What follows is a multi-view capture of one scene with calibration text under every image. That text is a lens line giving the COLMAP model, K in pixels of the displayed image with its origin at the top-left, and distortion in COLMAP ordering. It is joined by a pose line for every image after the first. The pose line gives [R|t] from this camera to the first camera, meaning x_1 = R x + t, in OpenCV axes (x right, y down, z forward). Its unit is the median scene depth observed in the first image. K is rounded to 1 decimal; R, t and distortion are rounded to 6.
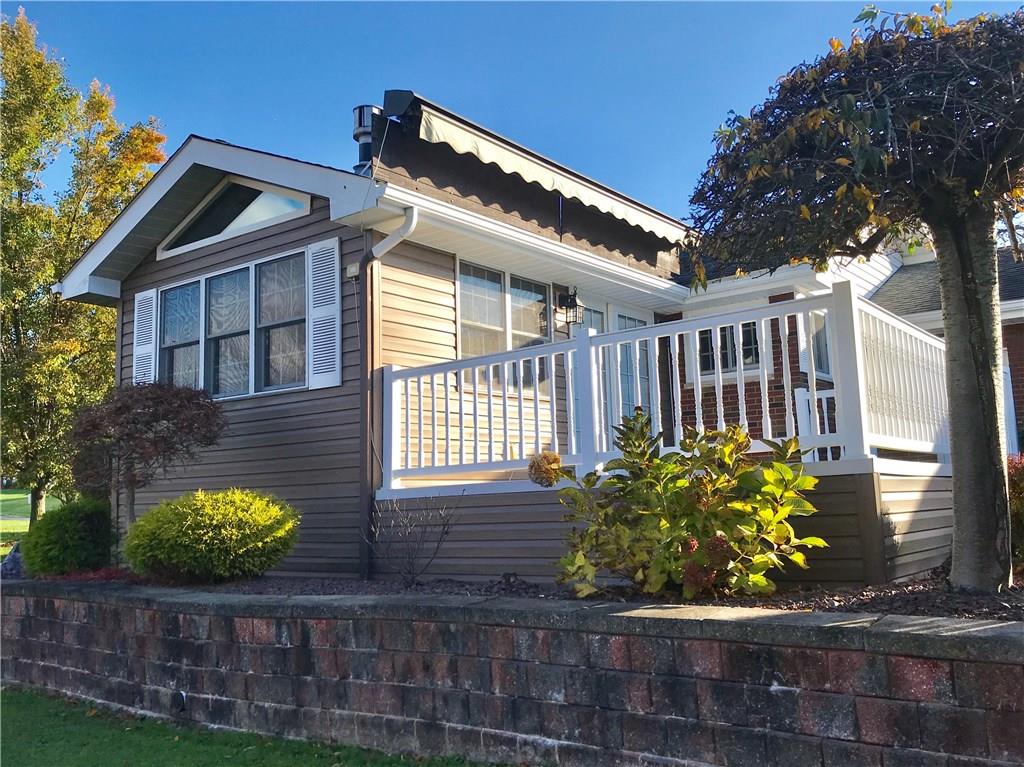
lens RADIAL K [[805.0, 0, 512.0], [0, 805.0, 383.5], [0, 0, 1]] dist [-0.001251, -0.005741]
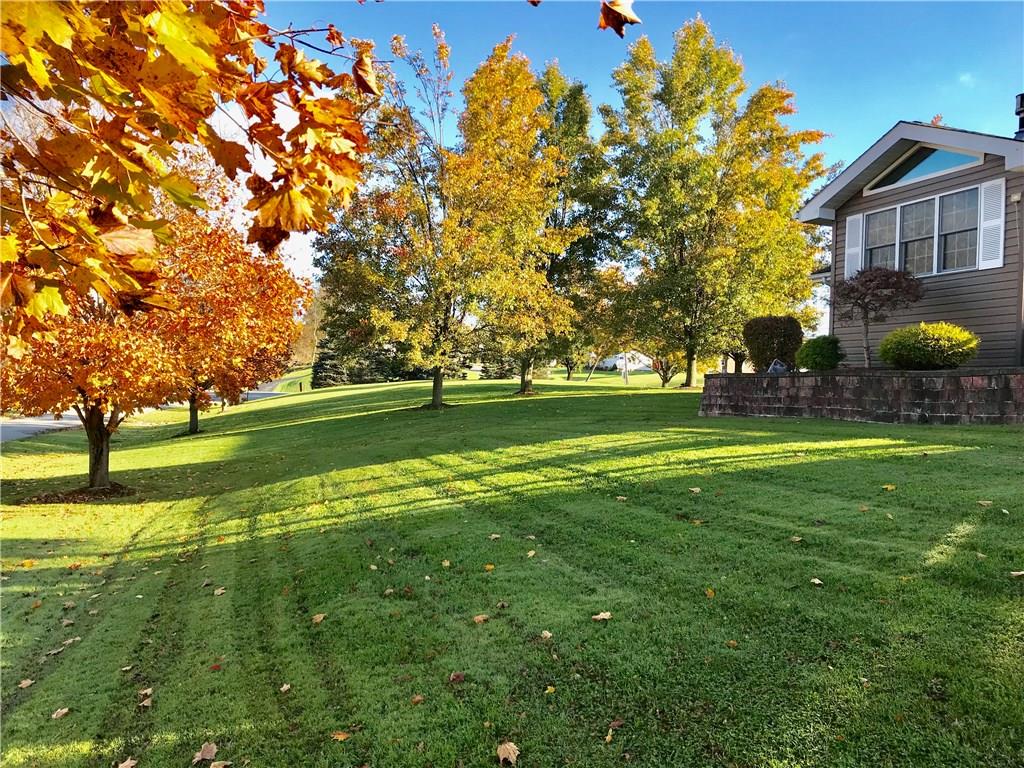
lens RADIAL K [[805.0, 0, 512.0], [0, 805.0, 384.0], [0, 0, 1]] dist [-0.001251, -0.005741]
pose [[0.829956, 0.059299, -0.554669, -0.114555], [0.004773, 0.993543, 0.113360, 0.051036], [0.557809, -0.096731, 0.824313, -1.003604]]
